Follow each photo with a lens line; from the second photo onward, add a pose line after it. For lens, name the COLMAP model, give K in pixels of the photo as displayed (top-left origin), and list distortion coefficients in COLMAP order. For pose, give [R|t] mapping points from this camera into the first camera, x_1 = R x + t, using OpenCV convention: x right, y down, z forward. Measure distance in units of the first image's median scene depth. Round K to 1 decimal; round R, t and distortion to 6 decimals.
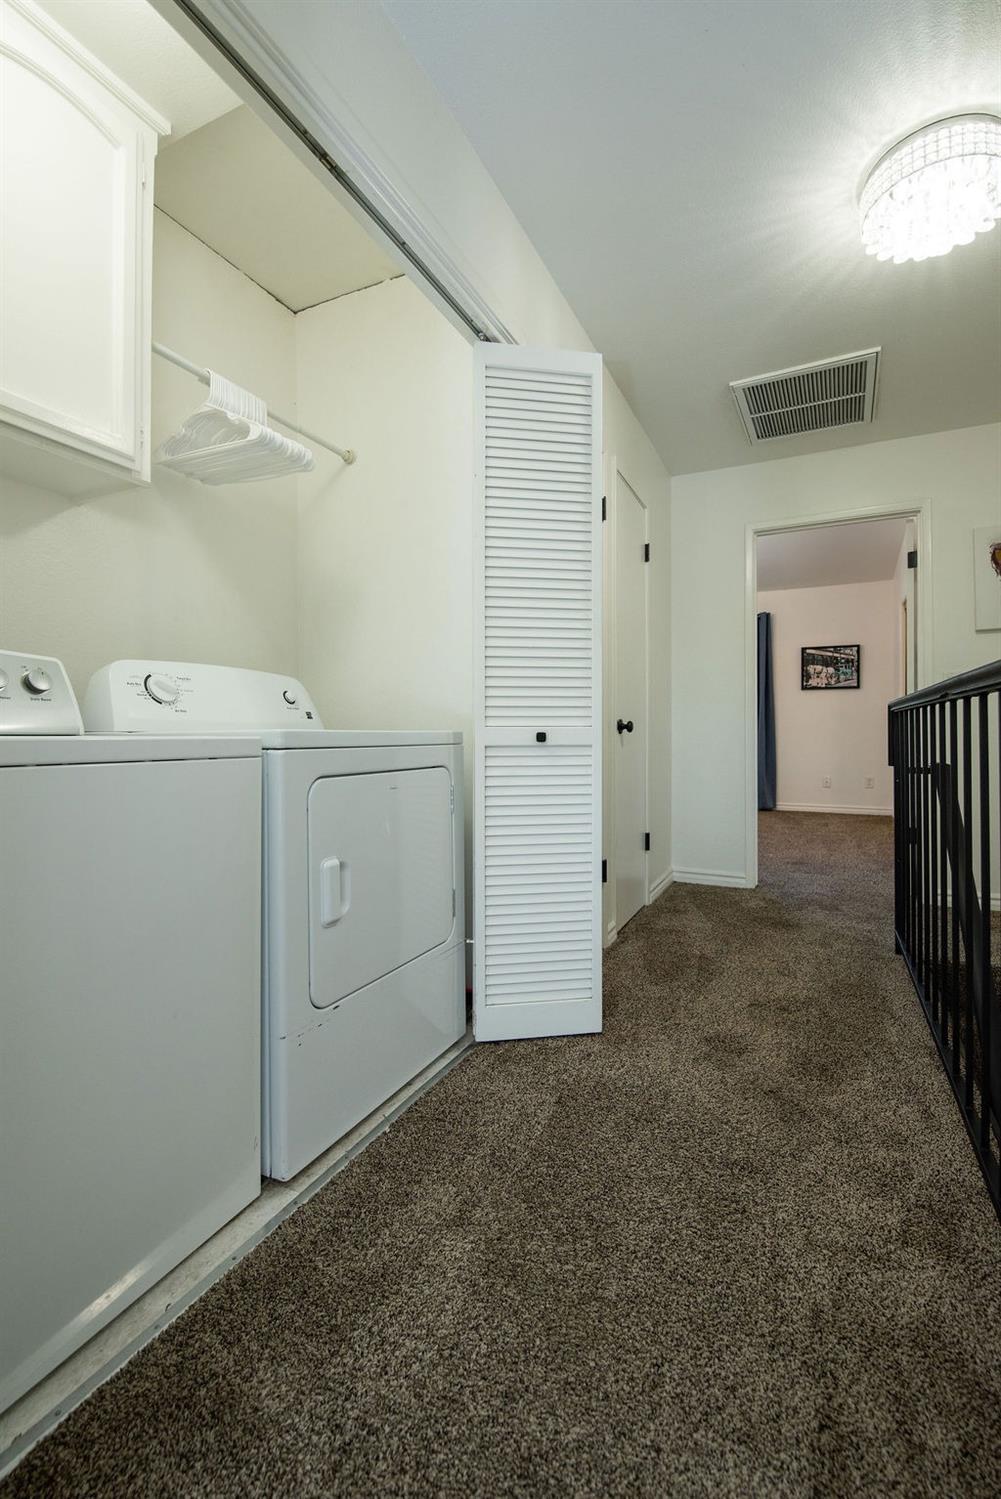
lens RADIAL K [[653.6, 0, 499.1], [0, 653.6, 744.8], [0, 0, 1]] dist [-0.012359, -0.005164]
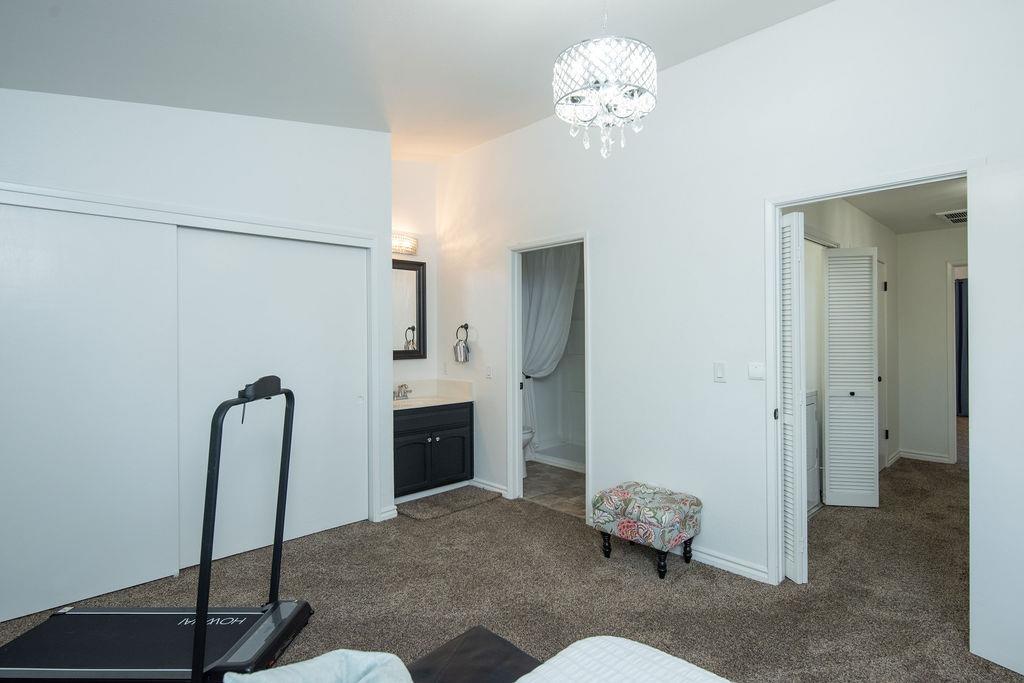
lens RADIAL K [[517.5, 0, 518.8], [0, 517.5, 339.3], [0, 0, 1]] dist [-0.011421, -0.001690]
pose [[0.941018, -0.004362, -0.338327, -0.497805], [0.000515, 0.999934, -0.011459, -0.206512], [0.338355, 0.010609, 0.940959, -1.422853]]
